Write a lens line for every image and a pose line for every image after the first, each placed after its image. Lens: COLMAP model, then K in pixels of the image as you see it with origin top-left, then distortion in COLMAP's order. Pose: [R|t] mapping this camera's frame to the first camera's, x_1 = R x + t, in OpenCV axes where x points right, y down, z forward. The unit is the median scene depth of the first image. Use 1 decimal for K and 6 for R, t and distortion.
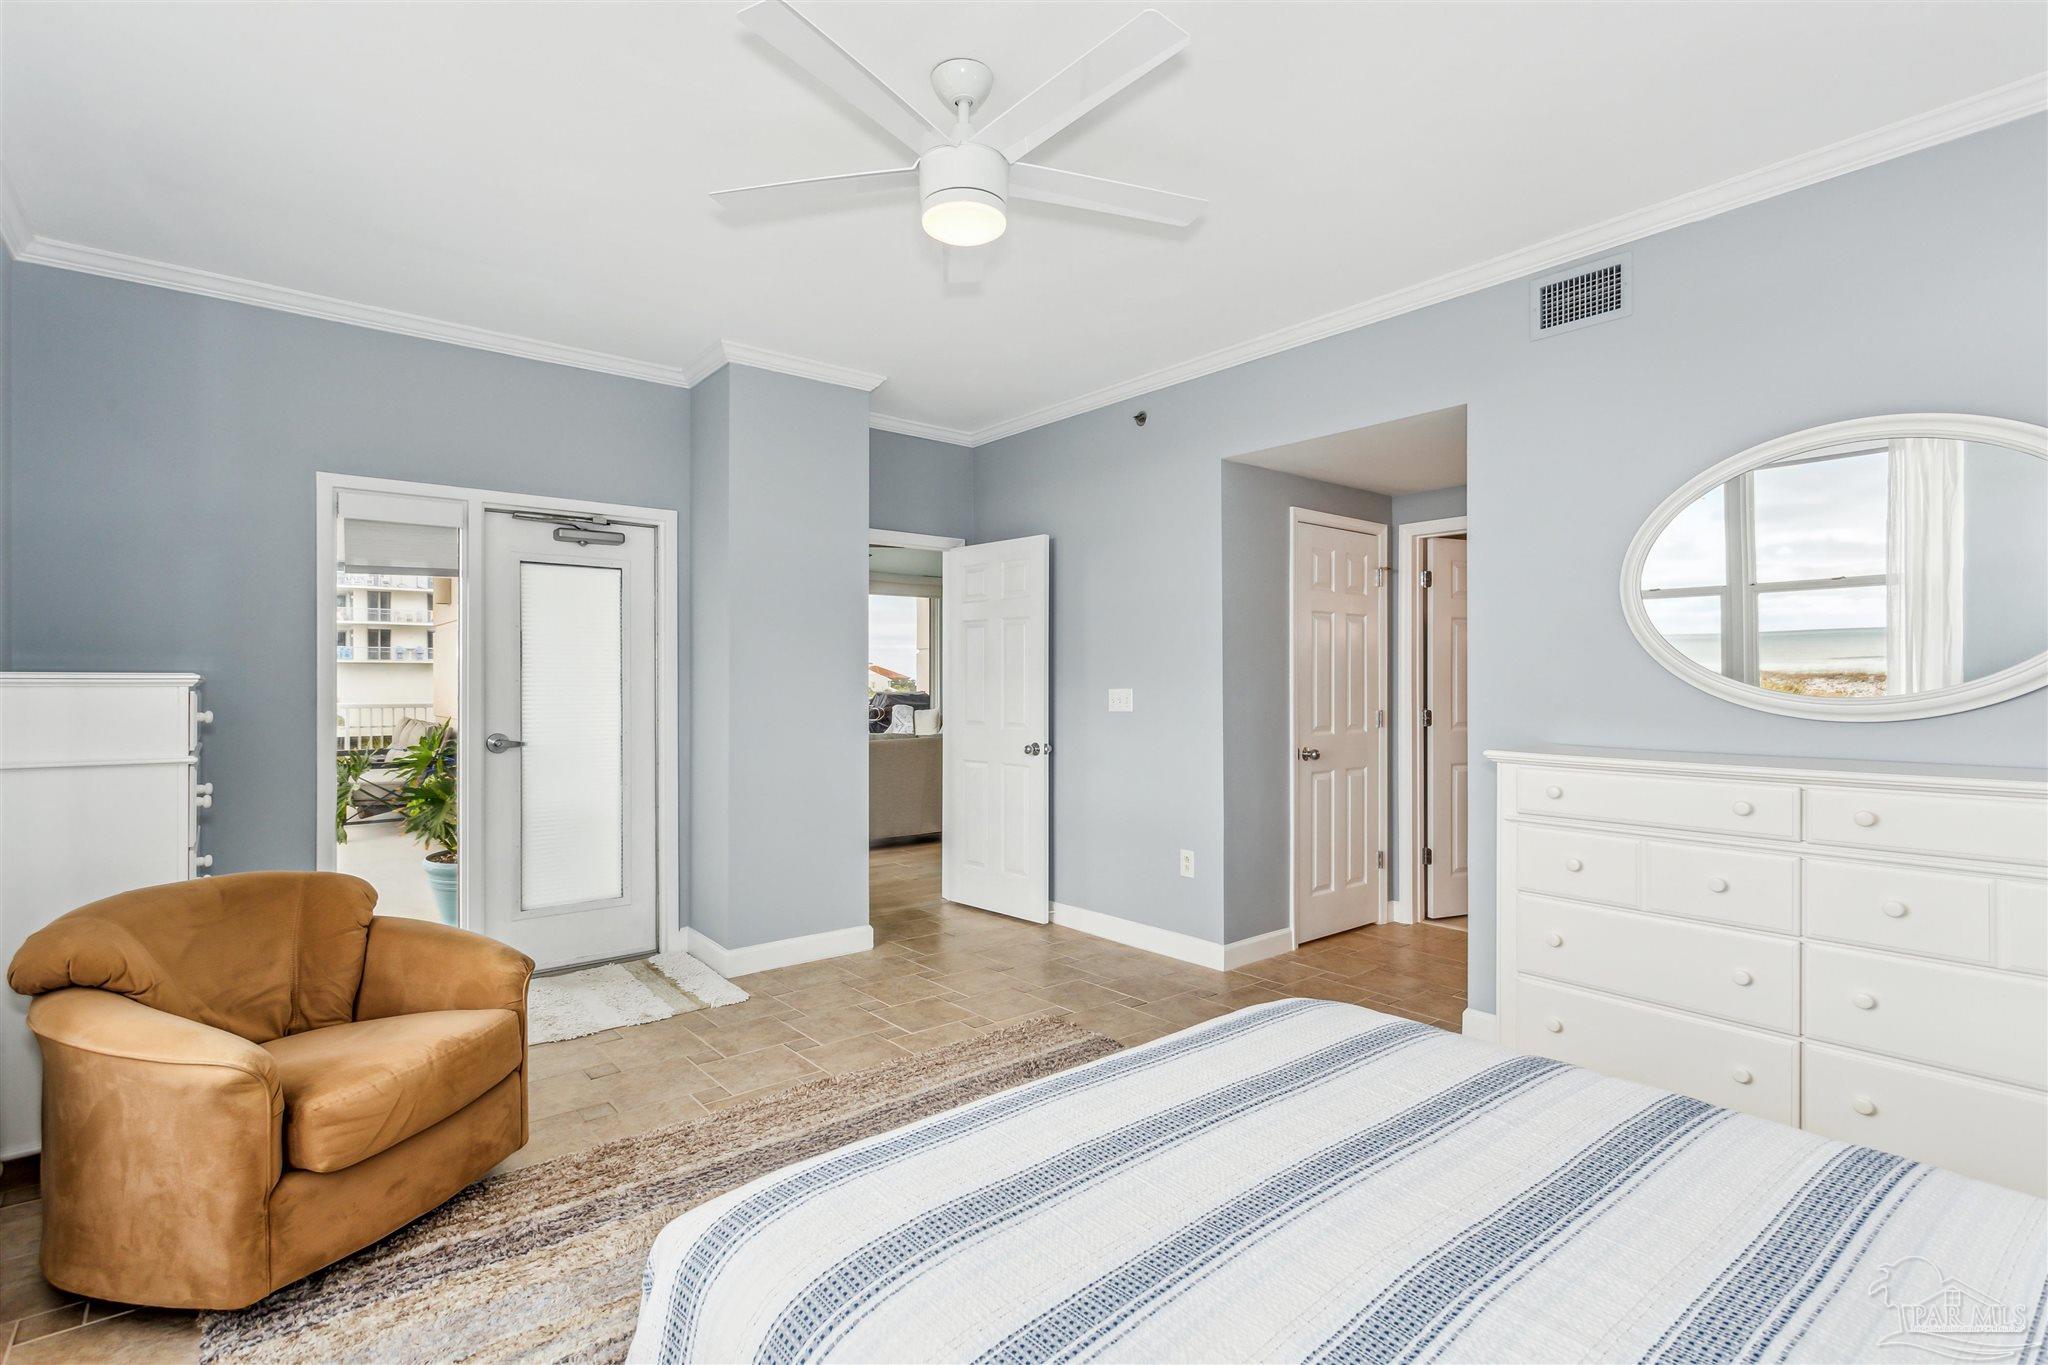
lens RADIAL K [[976.9, 0, 1025.3], [0, 976.9, 683.0], [0, 0, 1]] dist [0.006483, 0.001689]
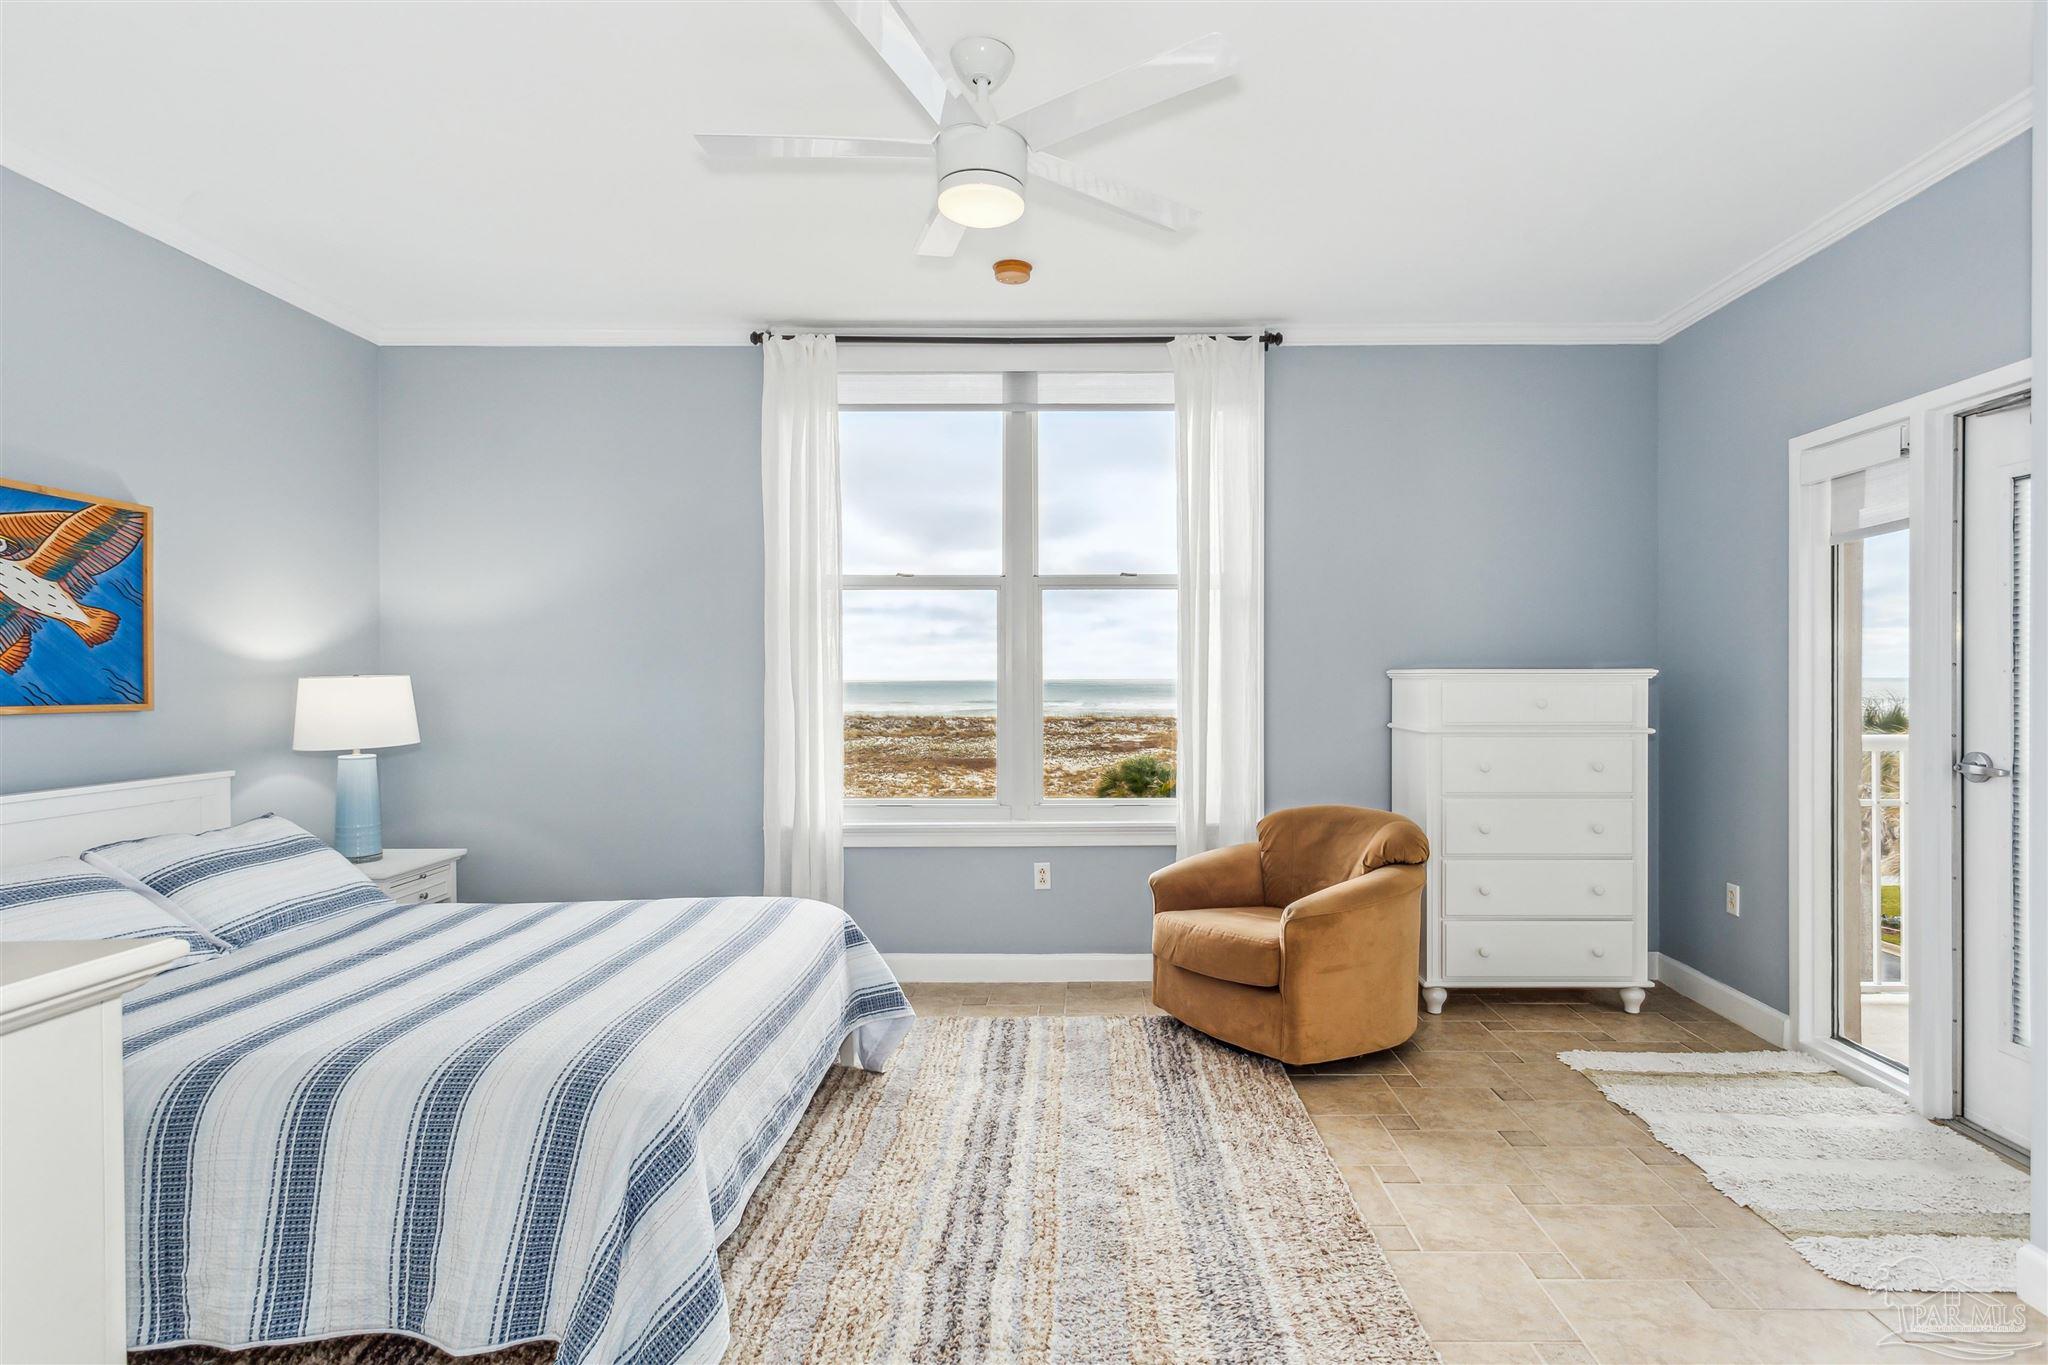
lens RADIAL K [[1036.9, 0, 1069.0], [0, 1036.9, 681.5], [0, 0, 1]] dist [0.007550, 0.000378]
pose [[-0.654155, 0.003236, -0.756354, 0.484608], [0.006348, 0.999979, -0.001212, 0.003369], [0.756334, -0.005595, -0.654162, 1.266736]]
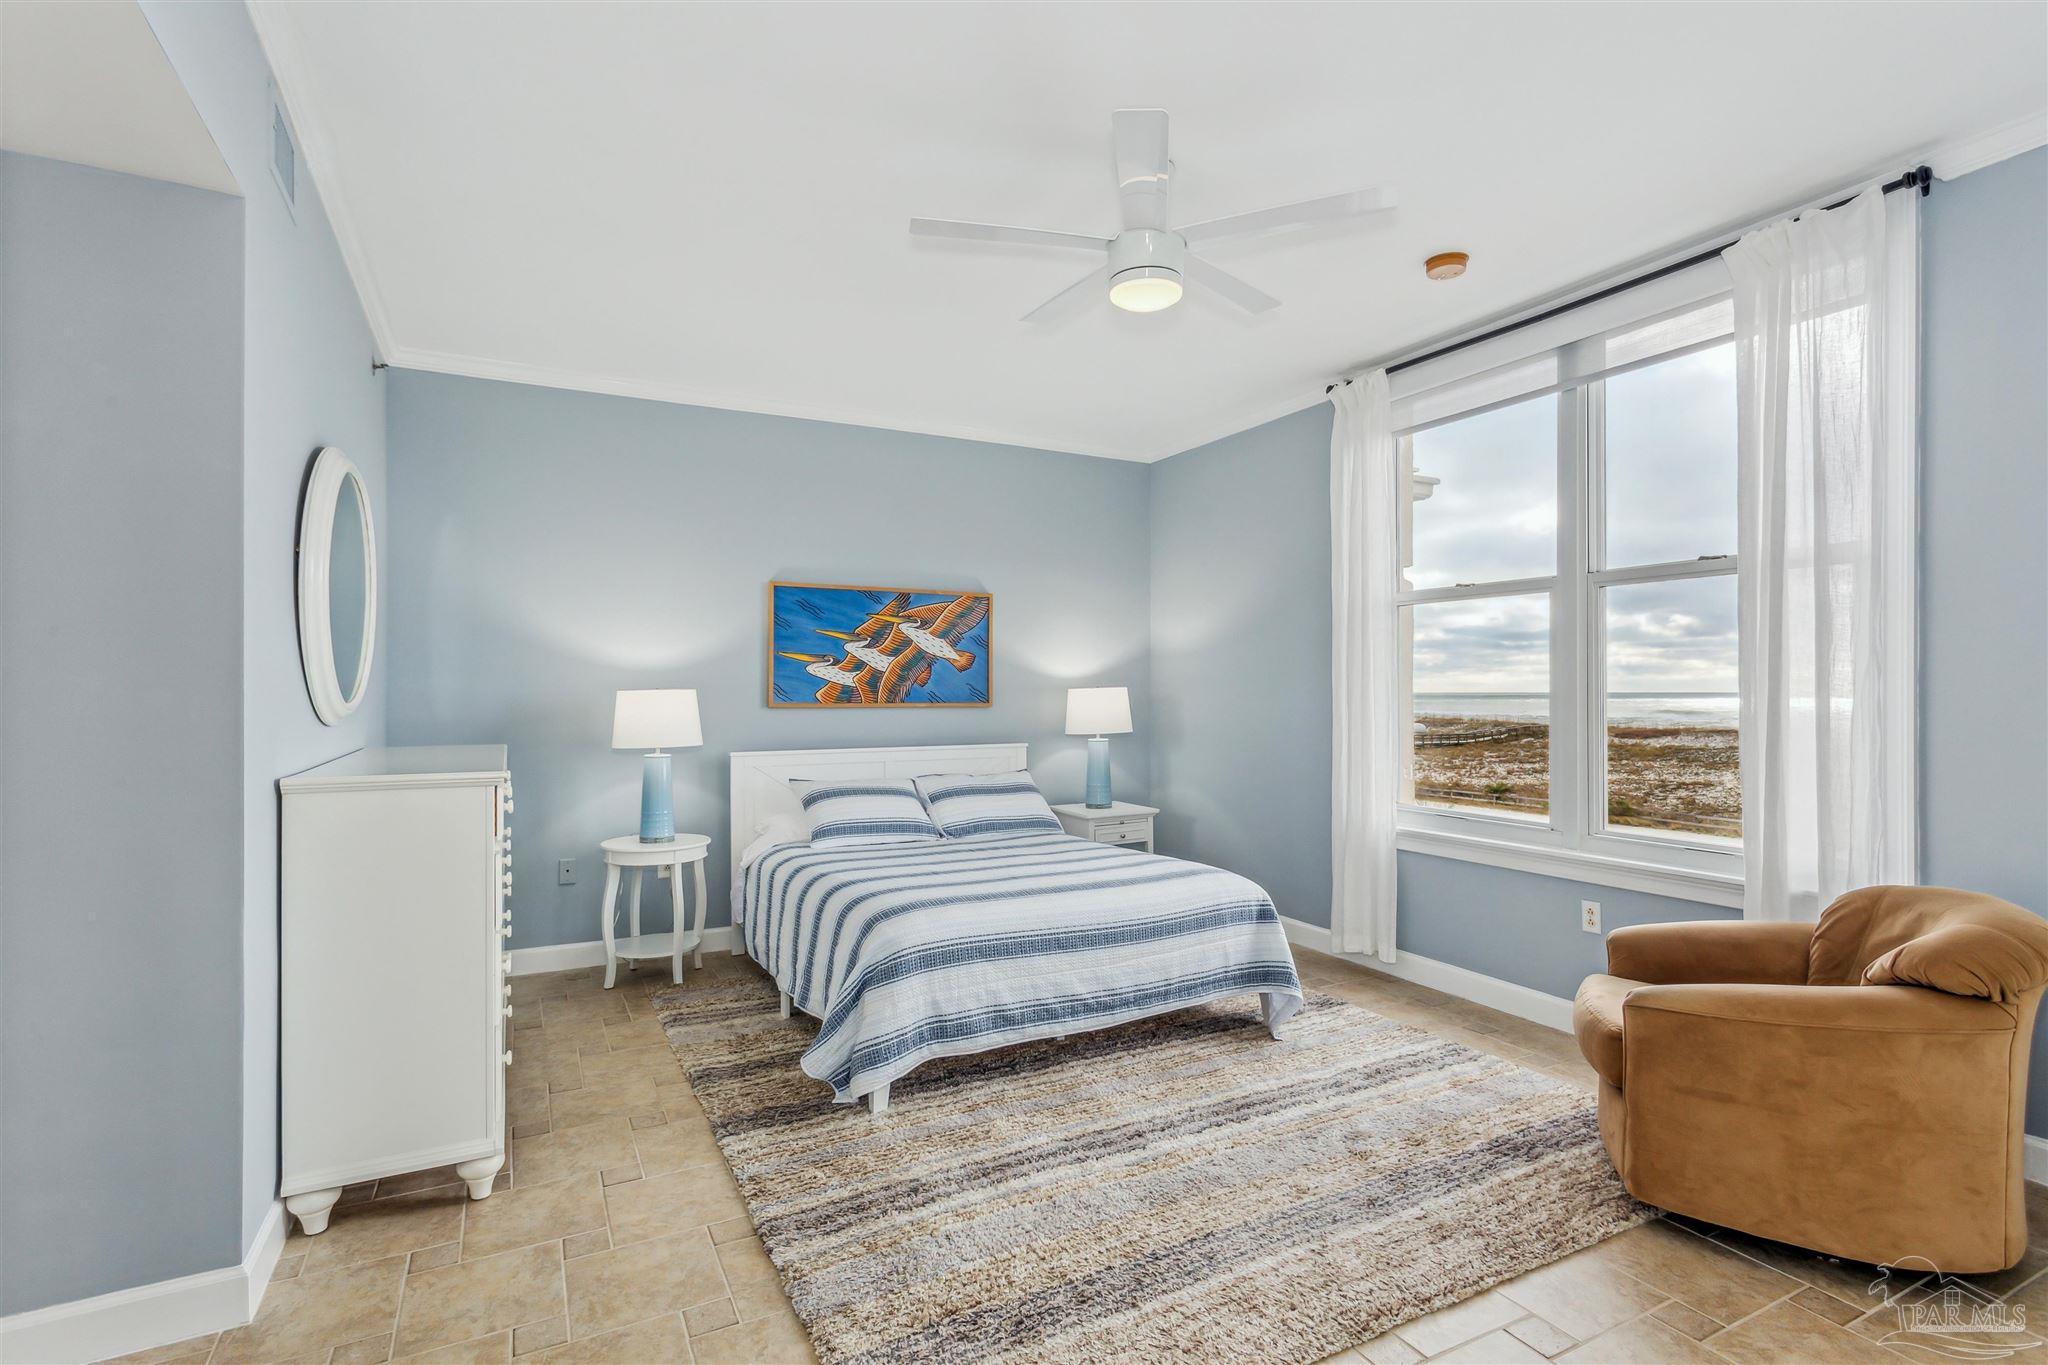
lens RADIAL K [[976.9, 0, 1028.5], [0, 976.9, 690.6], [0, 0, 1]] dist [0.006483, 0.001689]
pose [[-0.974223, -0.000492, 0.225586, -0.132687], [-0.001593, 0.999988, -0.004697, 0.004784], [-0.225581, -0.004935, -0.974212, 1.574010]]
